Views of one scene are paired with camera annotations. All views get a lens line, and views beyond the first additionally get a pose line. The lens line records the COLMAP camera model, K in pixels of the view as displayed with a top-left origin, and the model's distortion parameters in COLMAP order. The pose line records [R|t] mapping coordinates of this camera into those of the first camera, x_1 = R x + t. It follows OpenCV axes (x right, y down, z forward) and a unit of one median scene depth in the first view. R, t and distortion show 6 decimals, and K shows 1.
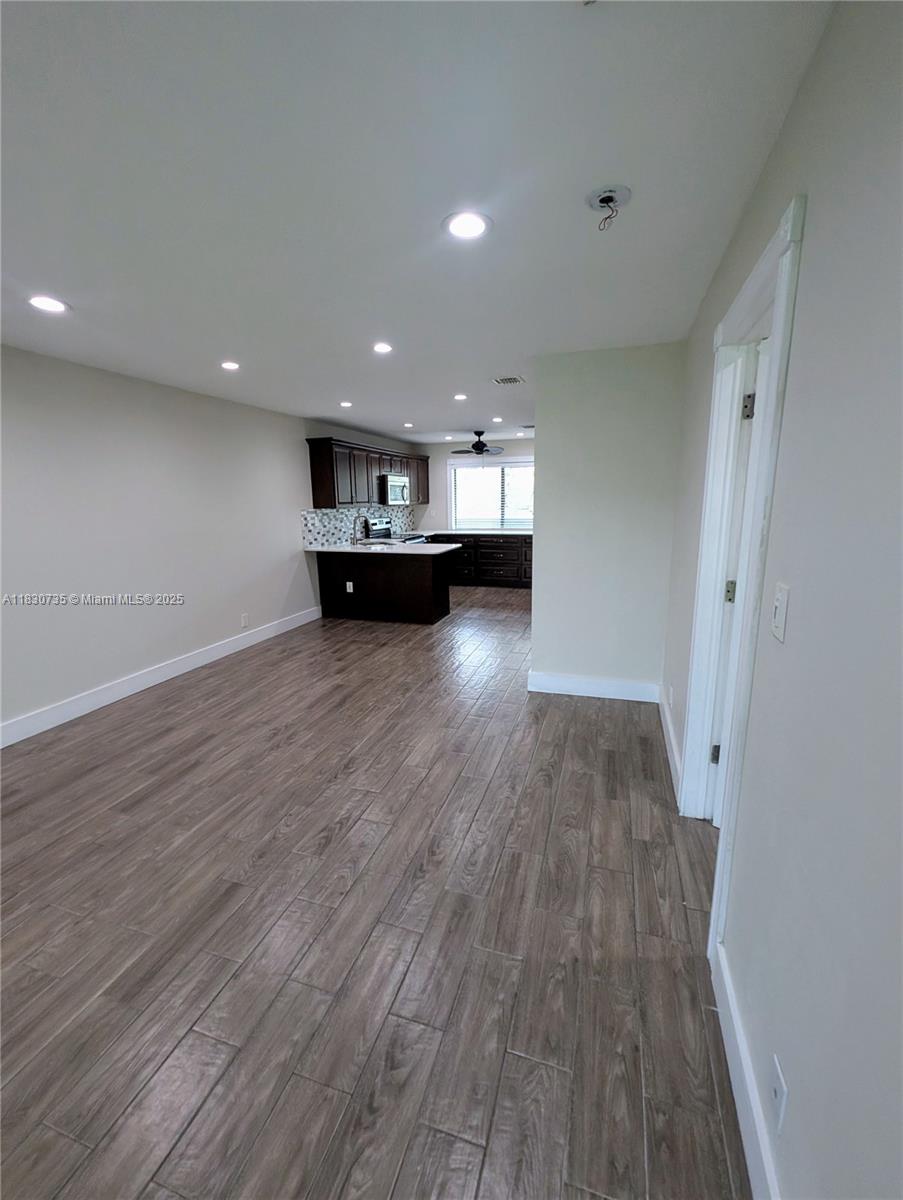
lens RADIAL K [[495.6, 0, 456.1], [0, 495.6, 596.4], [0, 0, 1]] dist [0.000371, -0.000009]
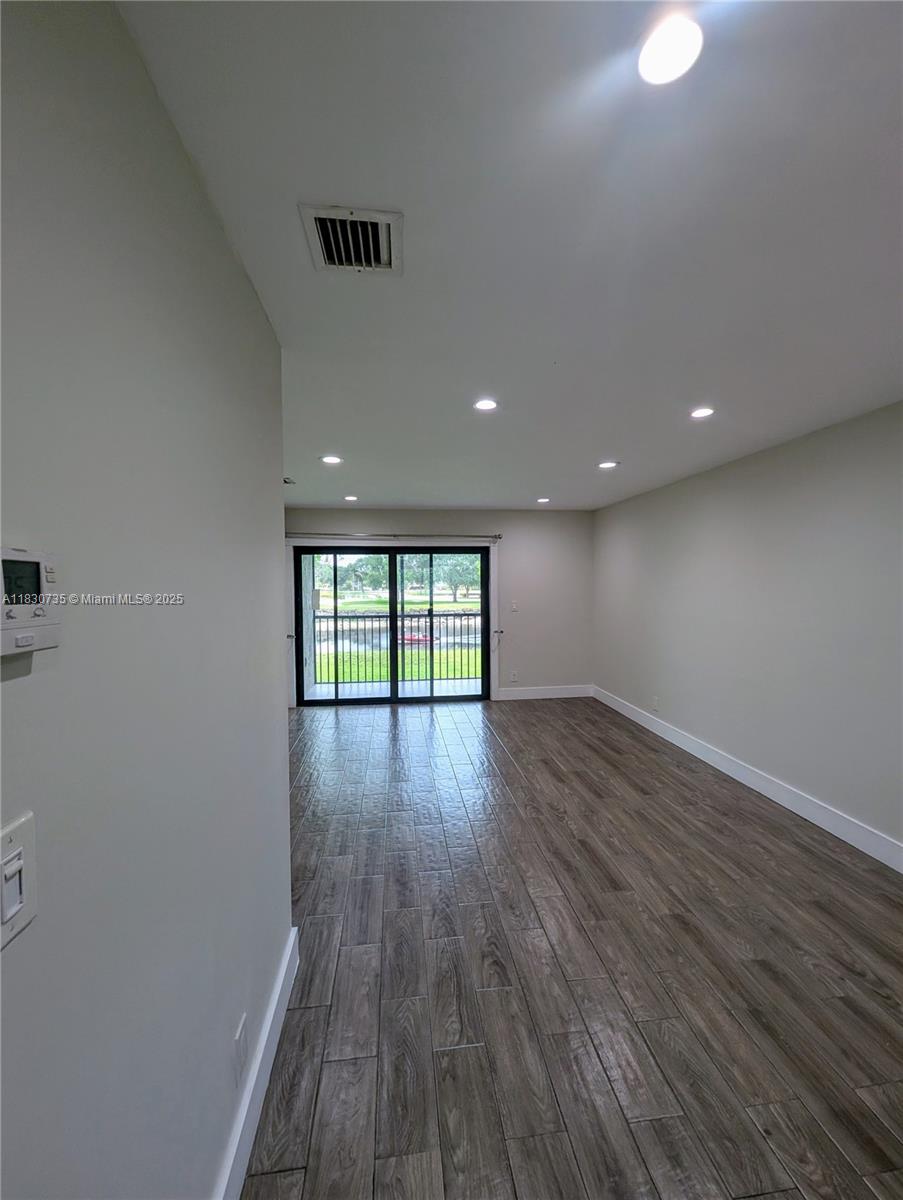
lens RADIAL K [[495.6, 0, 456.1], [0, 495.6, 596.4], [0, 0, 1]] dist [0.000371, -0.000009]
pose [[-0.907431, 0.034126, -0.418813, 0.196718], [-0.060807, 0.975541, 0.211239, -0.296270], [0.415778, 0.217151, -0.883161, 1.423047]]
